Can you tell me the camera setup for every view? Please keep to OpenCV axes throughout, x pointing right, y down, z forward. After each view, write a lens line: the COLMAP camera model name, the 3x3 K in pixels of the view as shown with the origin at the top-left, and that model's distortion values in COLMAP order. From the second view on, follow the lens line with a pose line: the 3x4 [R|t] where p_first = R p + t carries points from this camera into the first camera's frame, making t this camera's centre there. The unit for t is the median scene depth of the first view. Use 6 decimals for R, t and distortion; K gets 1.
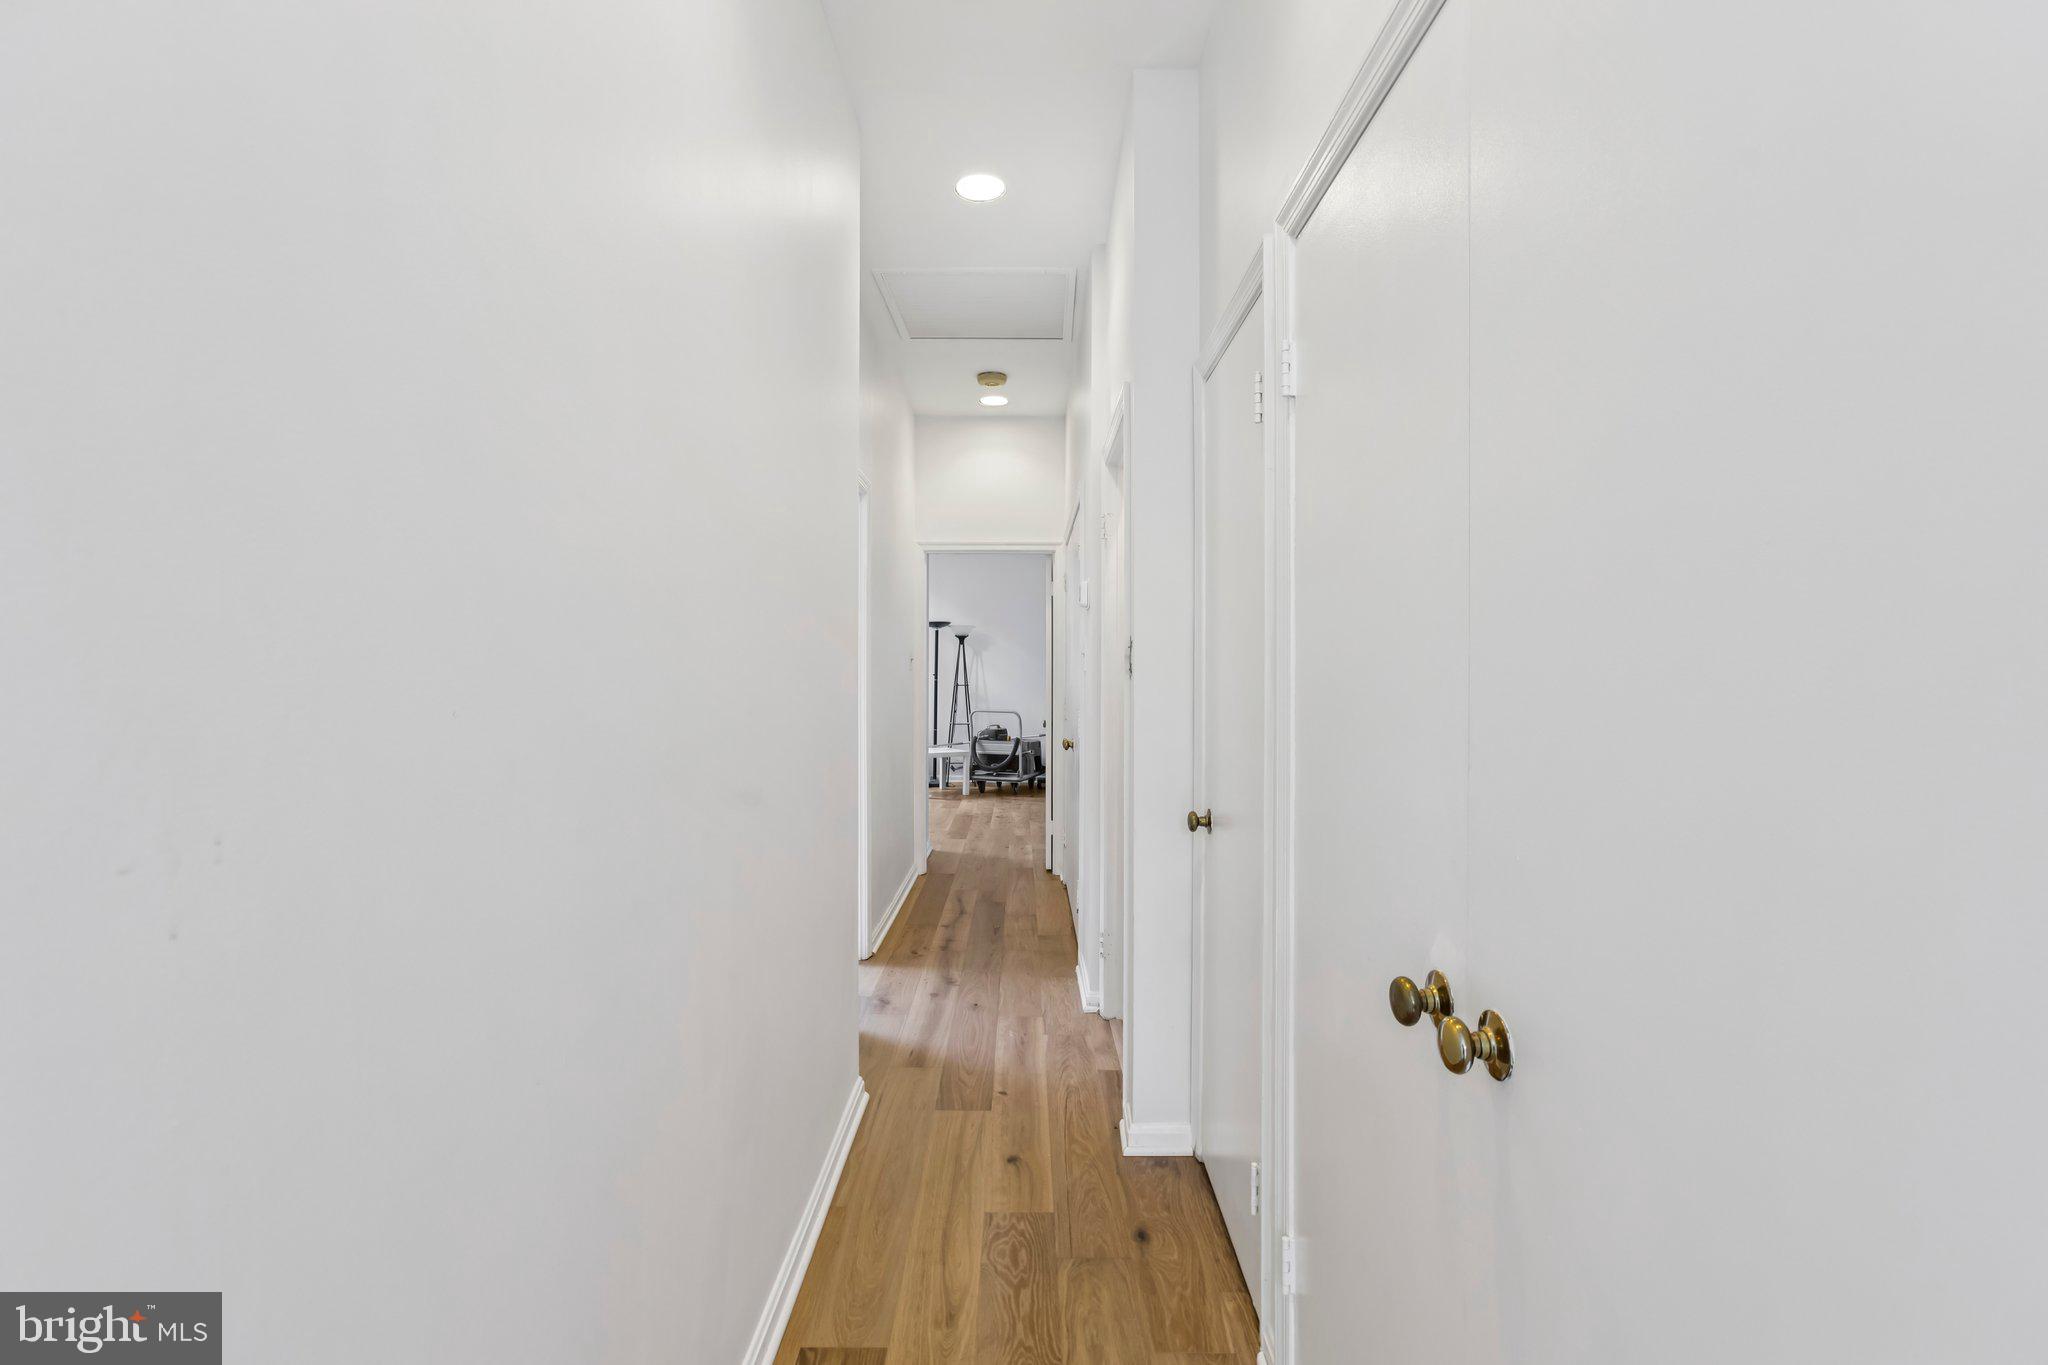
lens RADIAL K [[935.3, 0, 1026.7], [0, 935.3, 670.4], [0, 0, 1]] dist [-0.031083, 0.016375]
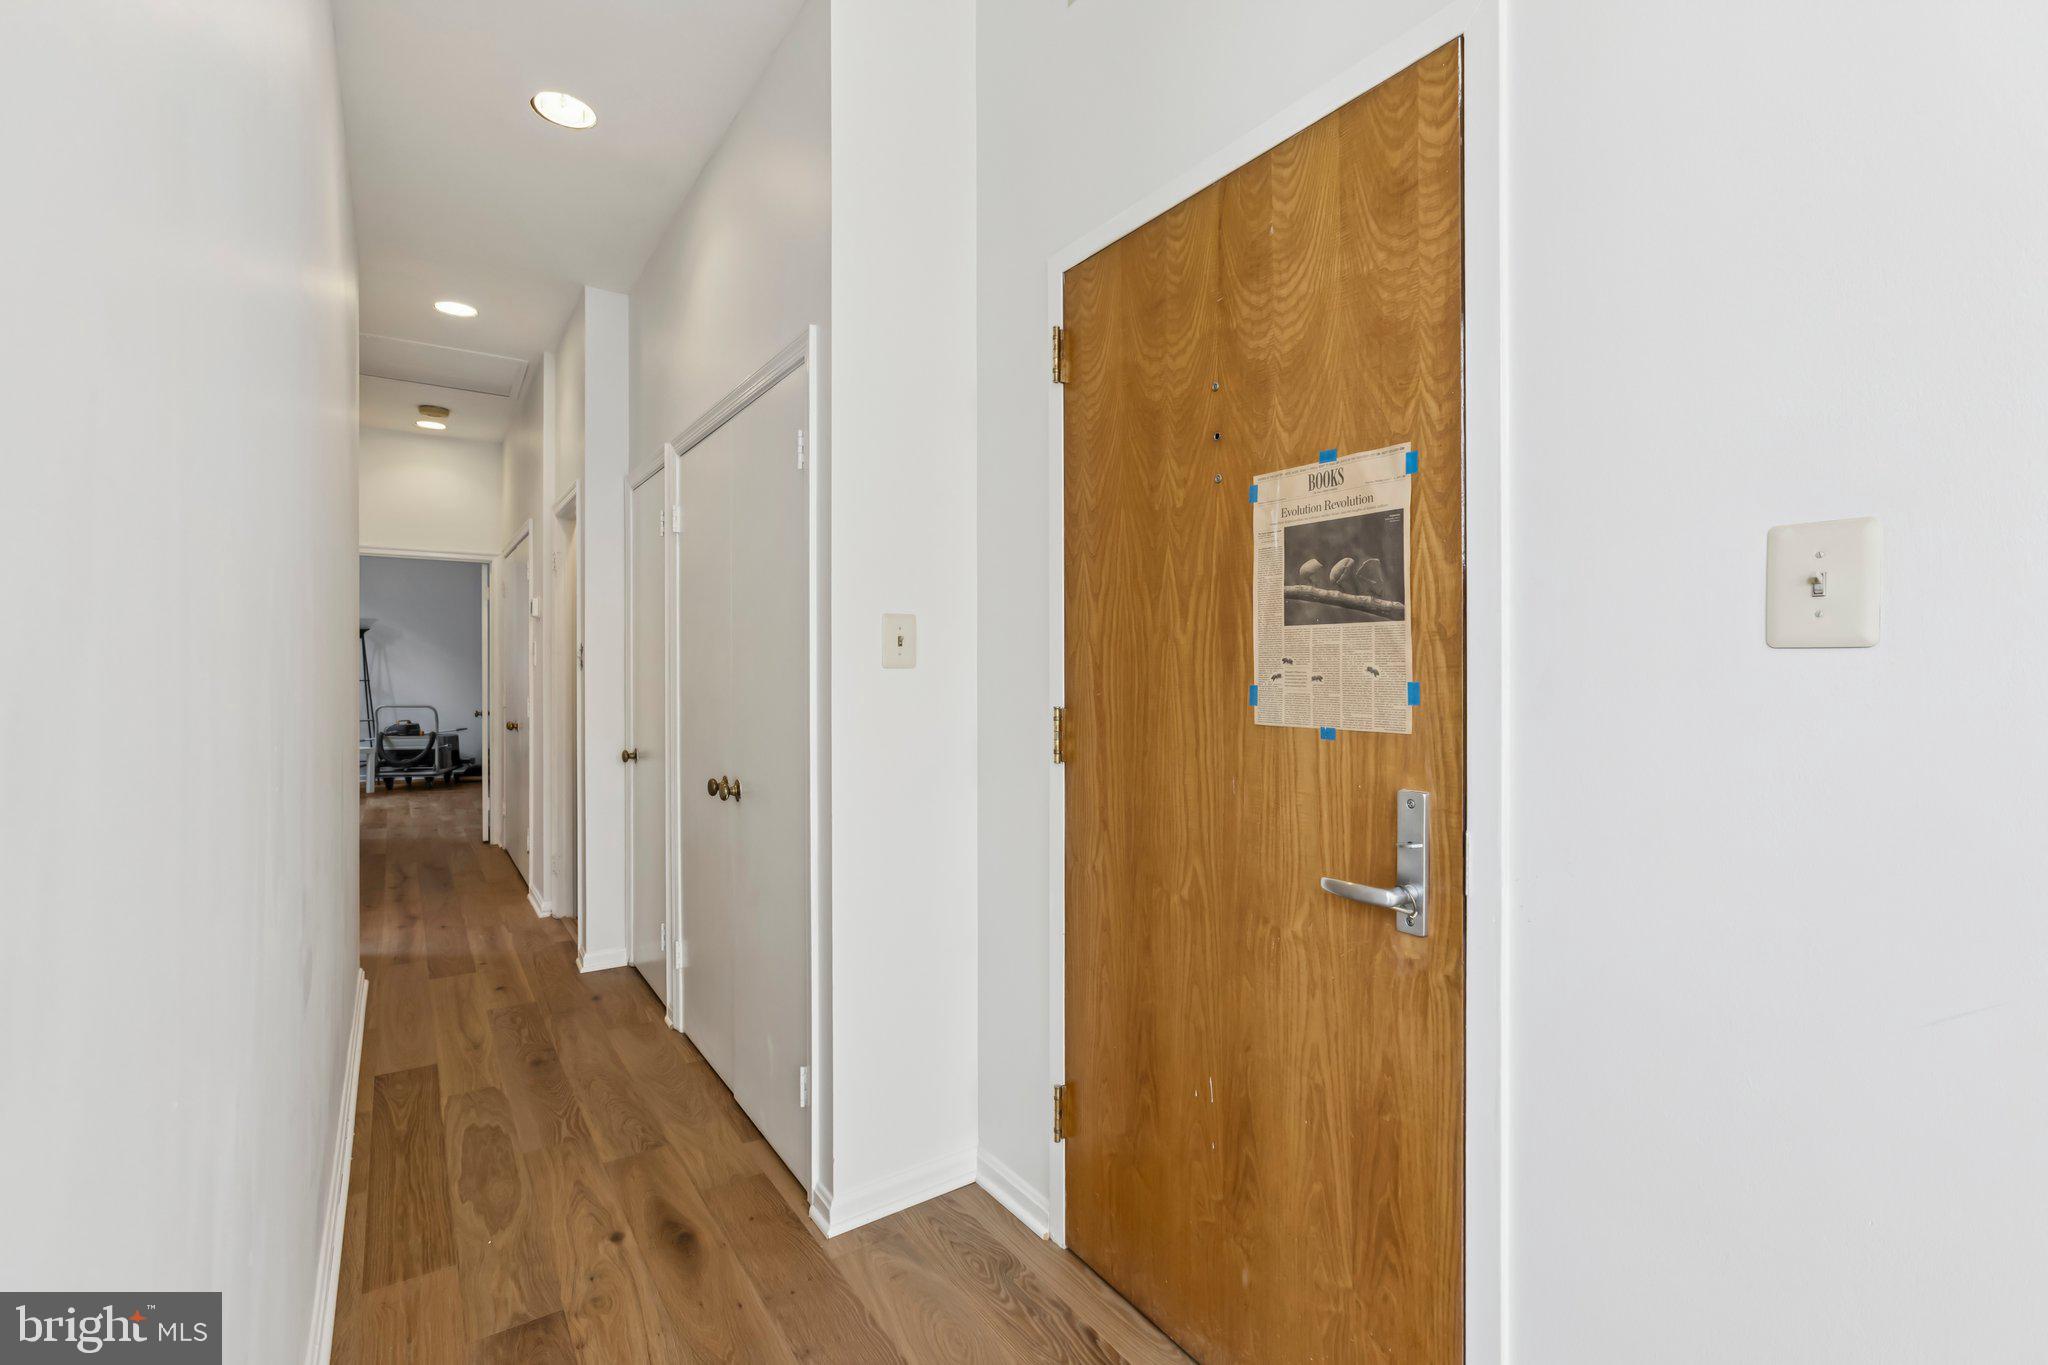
lens RADIAL K [[902.1, 0, 1055.1], [0, 902.1, 671.2], [0, 0, 1]] dist [-0.021278, -0.000024]
pose [[0.809514, -0.006063, 0.587069, -0.089403], [0.001294, 0.999963, 0.008542, -0.001599], [-0.587099, -0.006155, 0.809492, -0.473878]]
